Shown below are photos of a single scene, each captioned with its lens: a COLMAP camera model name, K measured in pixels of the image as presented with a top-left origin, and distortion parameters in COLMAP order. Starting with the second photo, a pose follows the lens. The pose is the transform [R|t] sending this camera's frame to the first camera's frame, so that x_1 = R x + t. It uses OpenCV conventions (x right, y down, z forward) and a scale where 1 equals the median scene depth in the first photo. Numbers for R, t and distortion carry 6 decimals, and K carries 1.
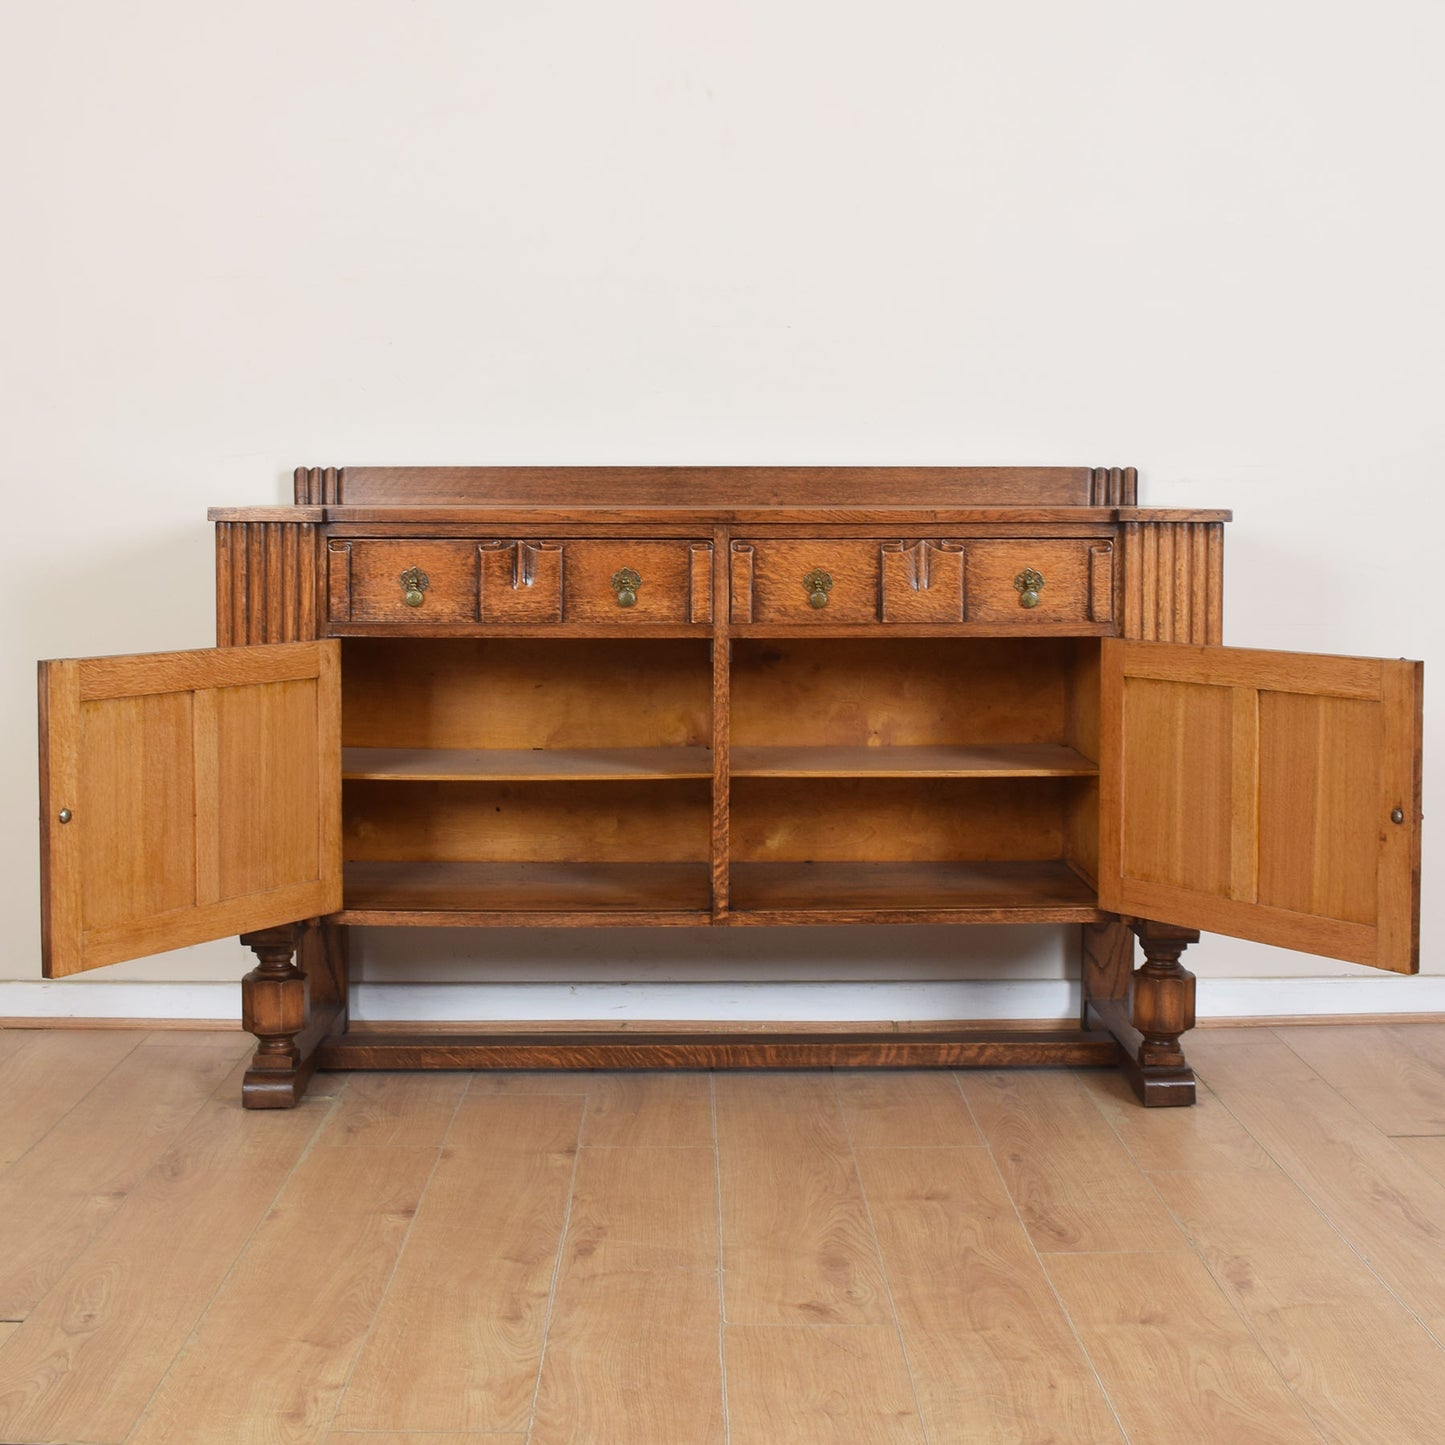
lens RADIAL K [[2225.1, 0, 715.4], [0, 2225.1, 566.1], [0, 0, 1]] dist [-0.091985, -0.017429]
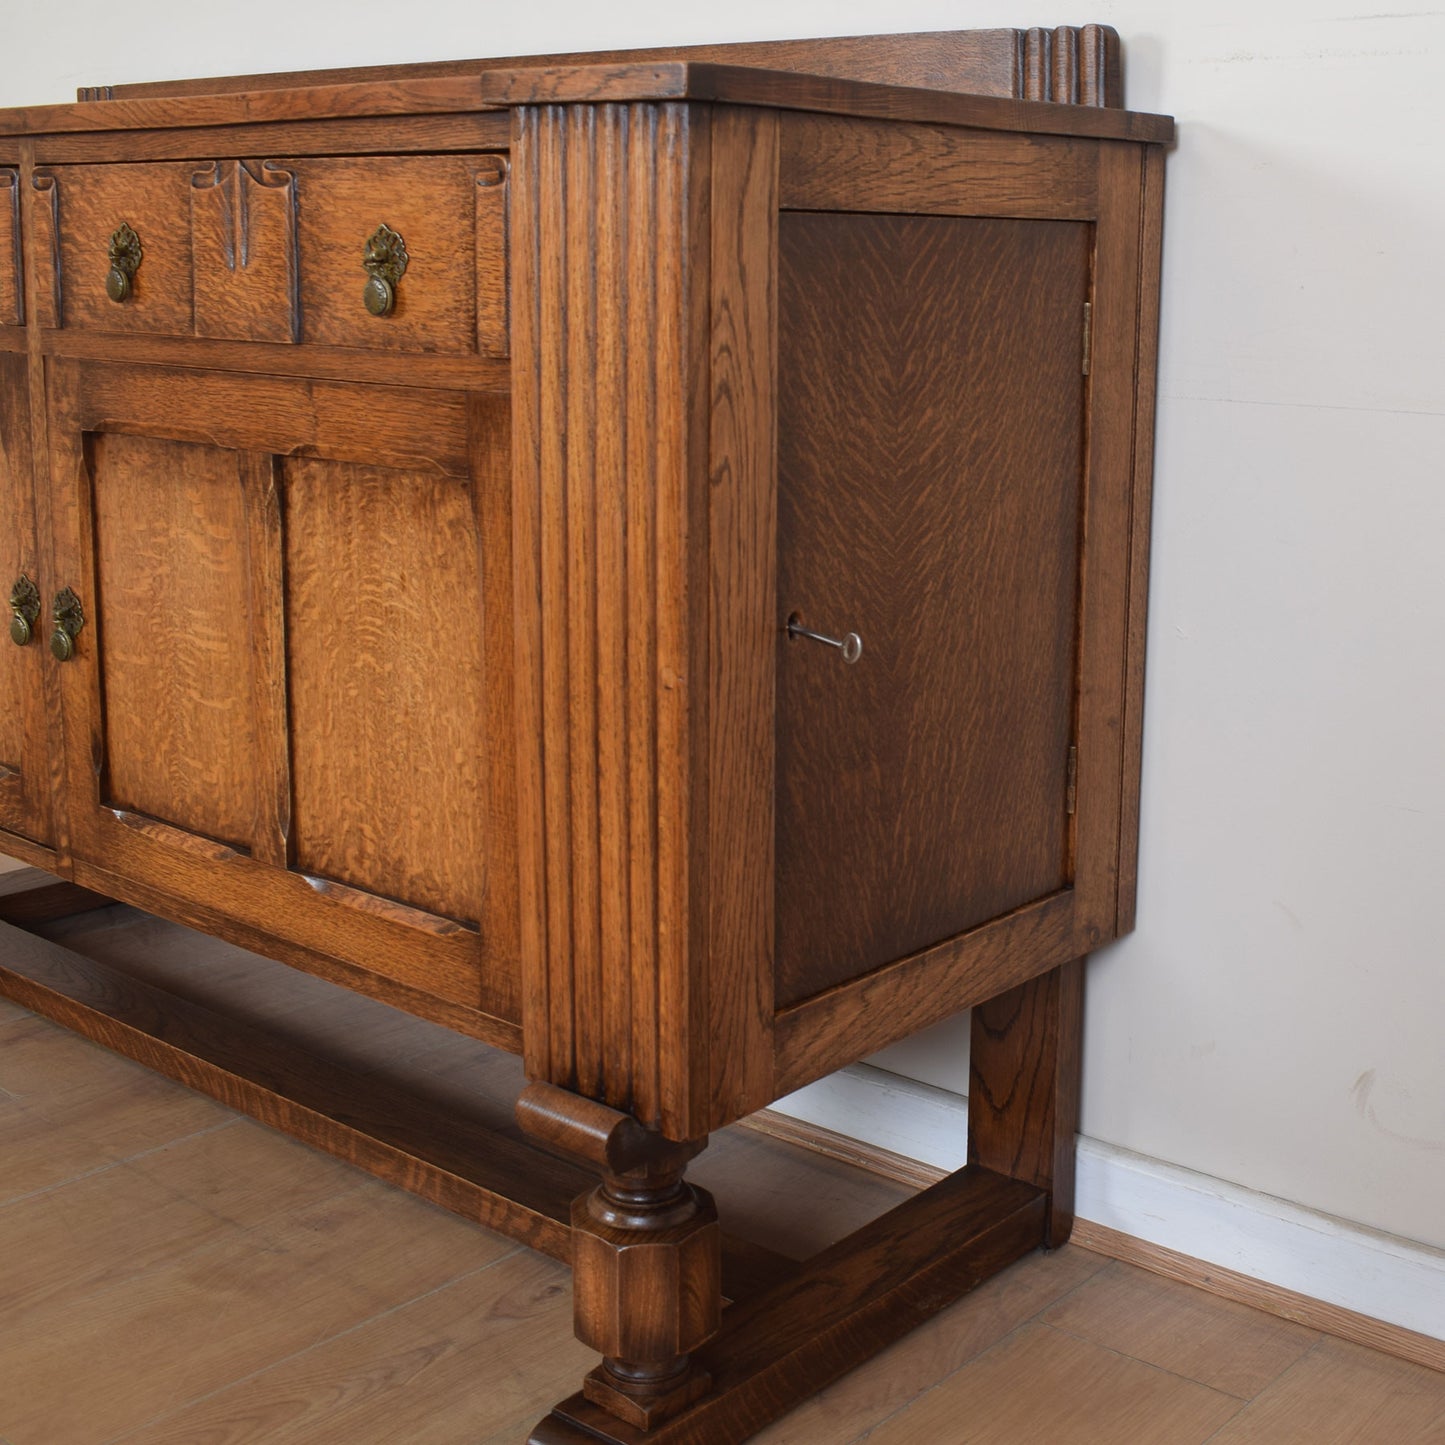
lens RADIAL K [[2005.9, 0, 1029.1], [0, 2005.9, 587.2], [0, 0, 1]] dist [-0.096177, 0.016823]
pose [[0.806448, 0.118571, -0.579295, 0.473032], [-0.043043, 0.988861, 0.142481, 0.010479], [0.589737, -0.089969, 0.802569, 0.762747]]
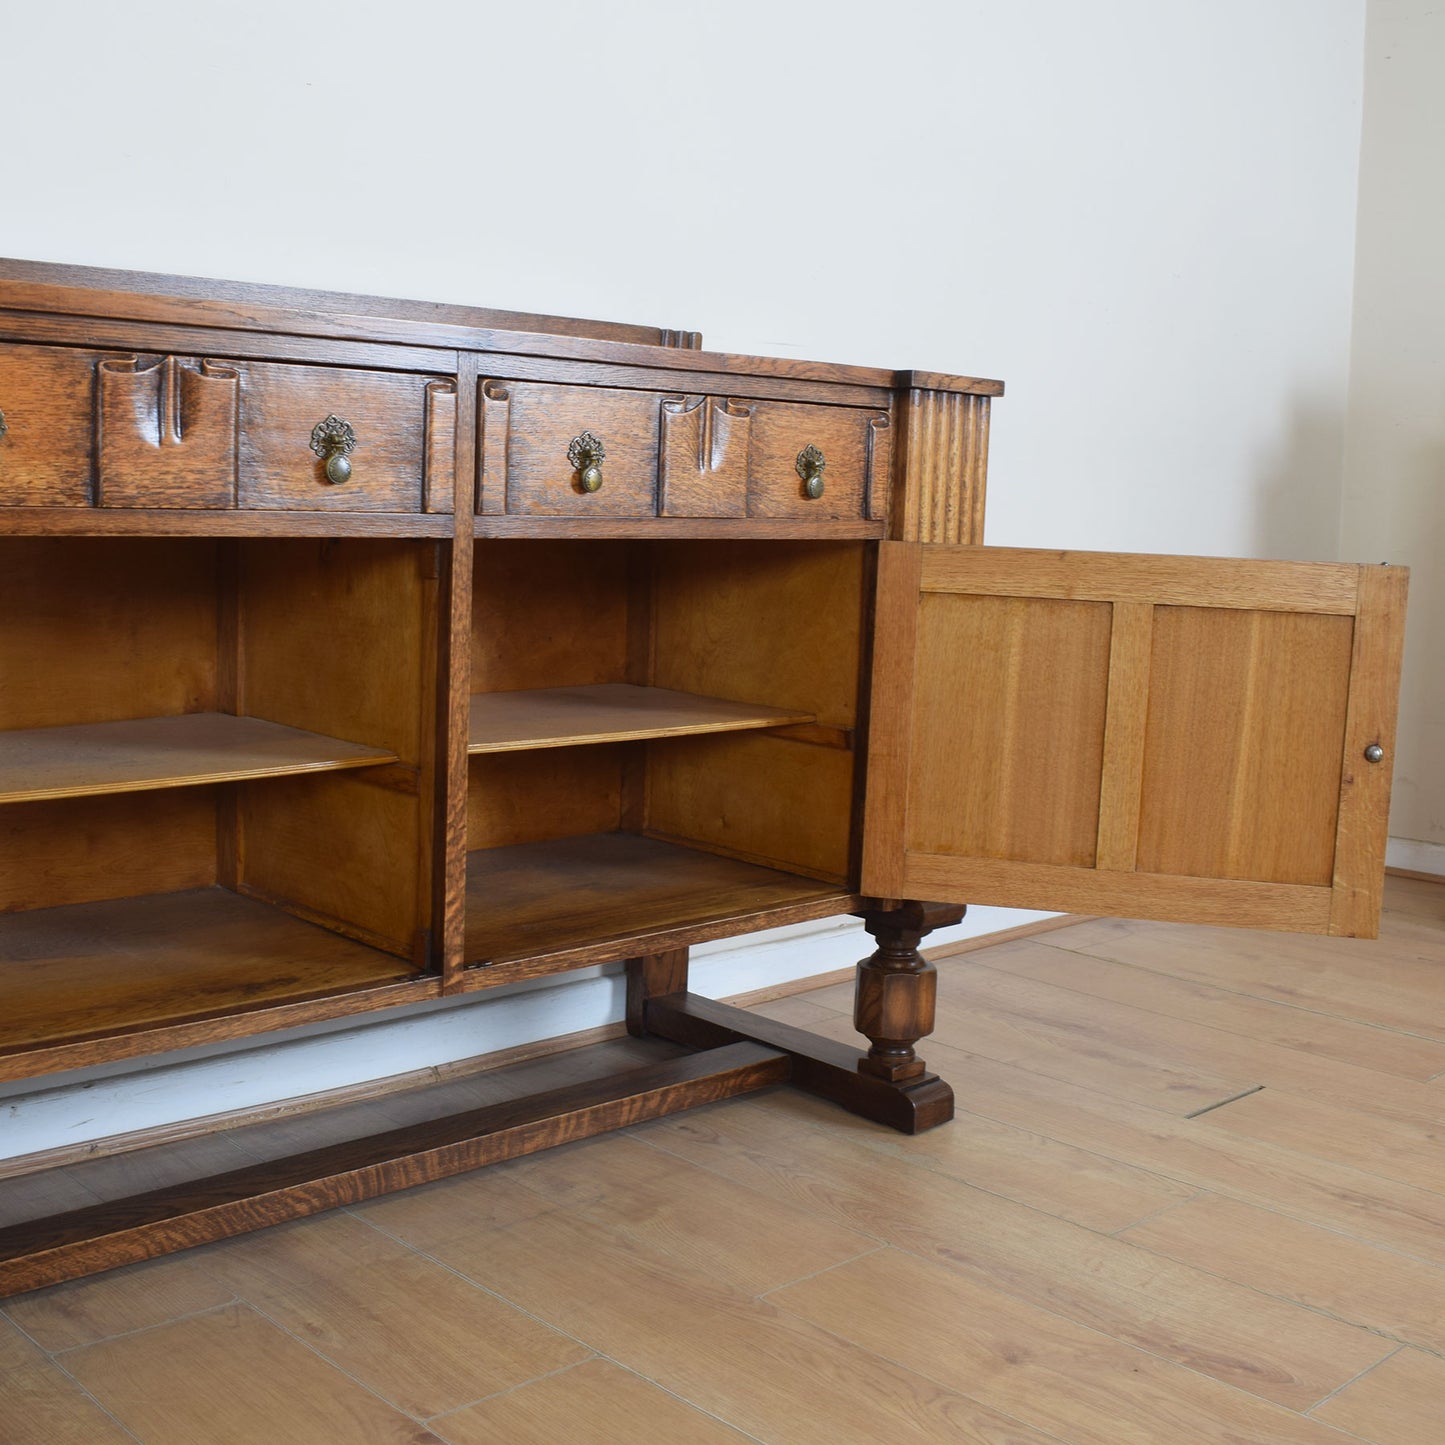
lens RADIAL K [[1800.8, 0, 654.2], [0, 1800.8, 706.1], [0, 0, 1]] dist [-0.088269, -0.004081]
pose [[0.750367, -0.055620, 0.658677, -0.289860], [-0.013049, 0.995013, 0.098887, 0.028745], [-0.660893, -0.082797, 0.745899, 0.590834]]
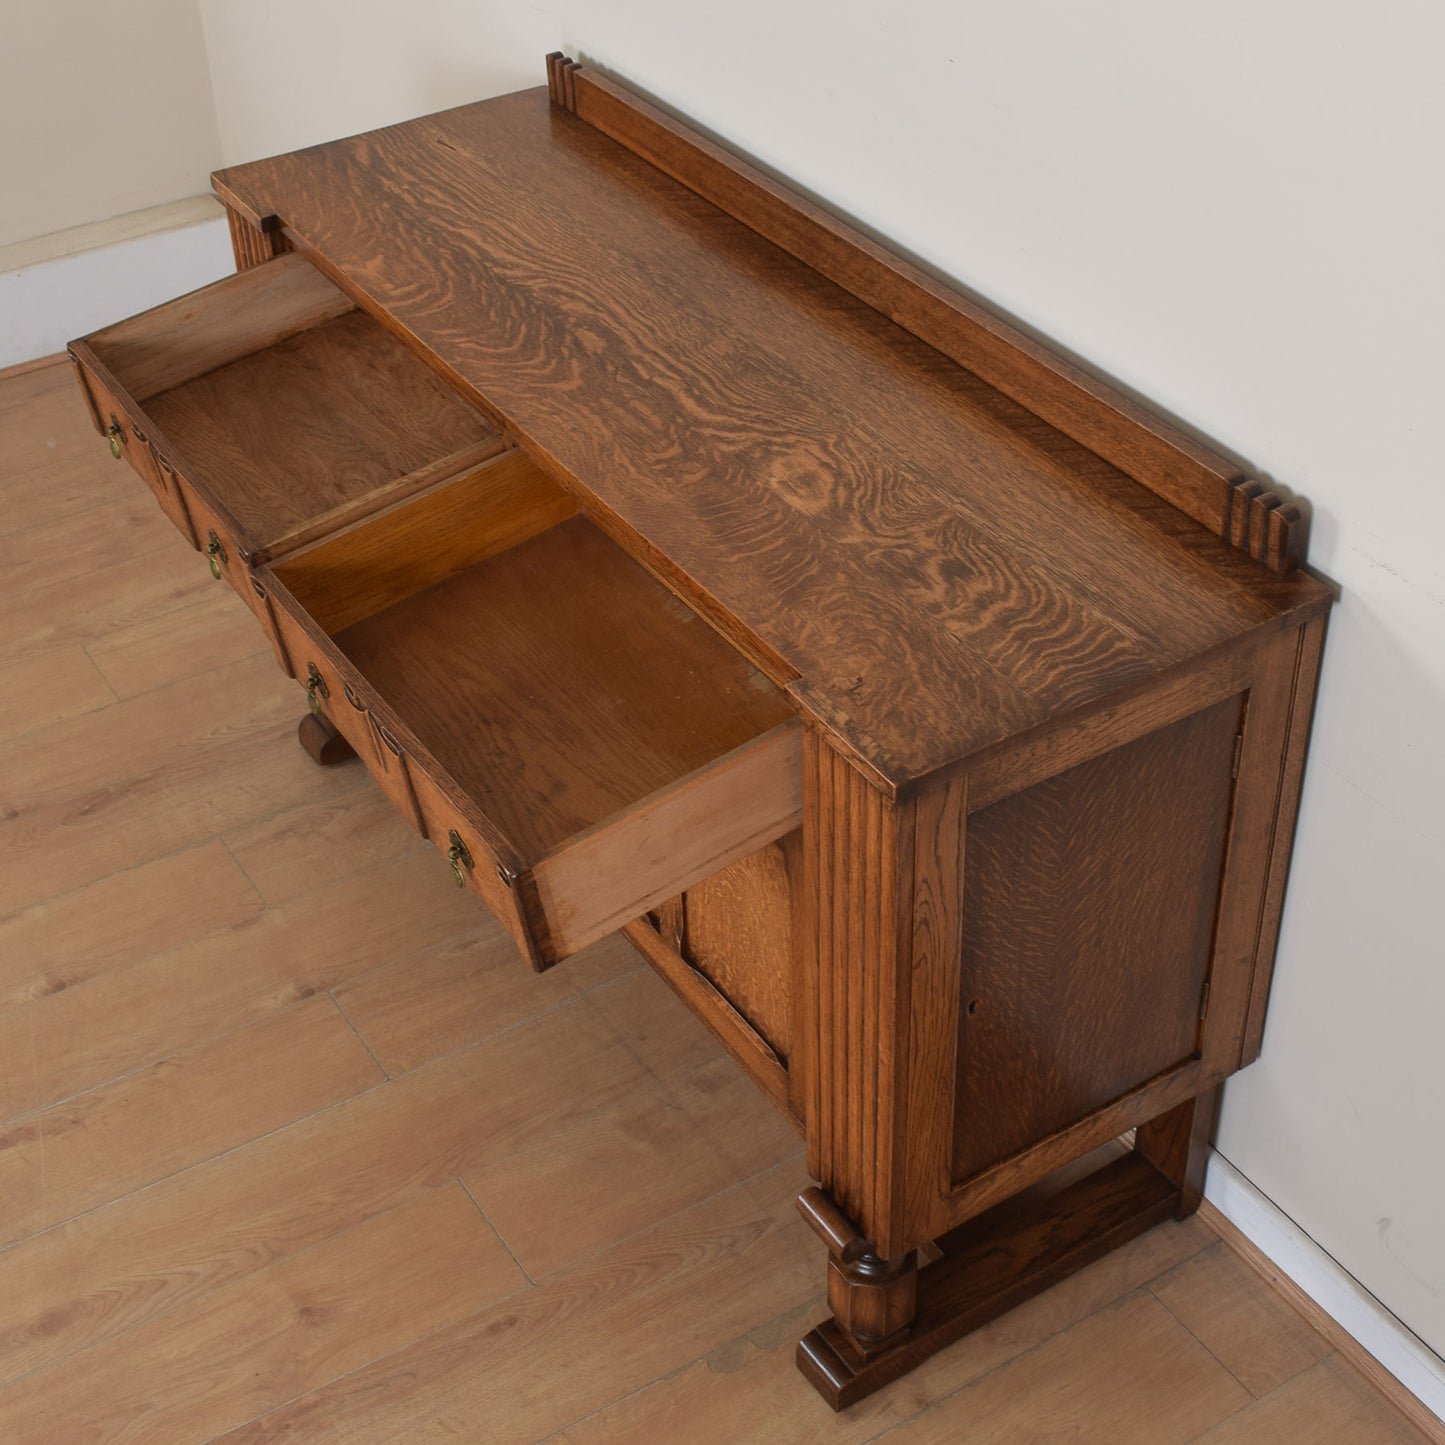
lens RADIAL K [[2310.4, 0, 756.9], [0, 2310.4, 648.6], [0, 0, 1]] dist [-0.079528, -0.047298]
pose [[0.529296, 0.483238, -0.697371, 0.600909], [-0.003648, 0.823237, 0.567687, -0.382214], [0.848430, -0.297930, 0.437499, 0.722901]]
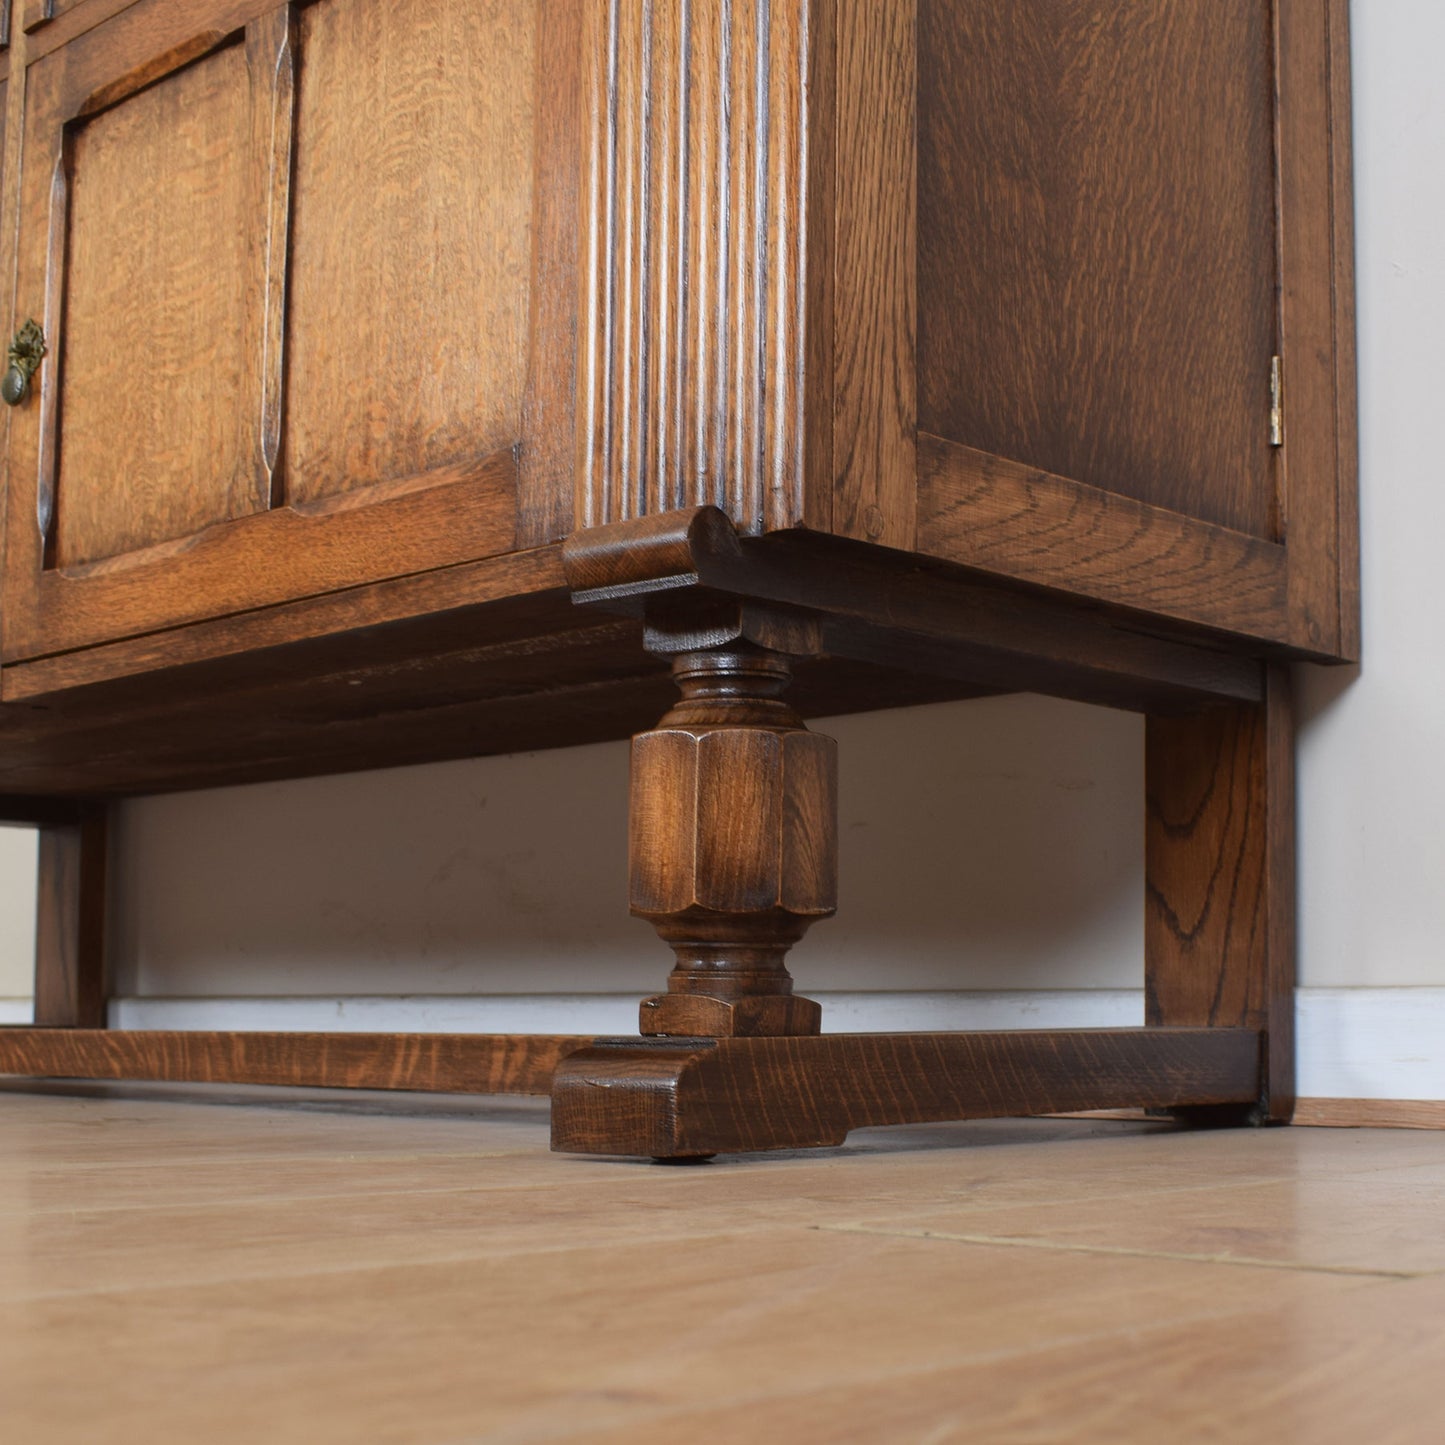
lens RADIAL K [[2217.9, 0, 861.9], [0, 2217.9, 881.6], [0, 0, 1]] dist [-0.093562, 0.003393]
pose [[0.747724, -0.038368, -0.662900, 0.421137], [-0.021116, 0.996450, -0.081490, 0.231161], [0.663673, 0.074930, 0.744260, 0.800736]]
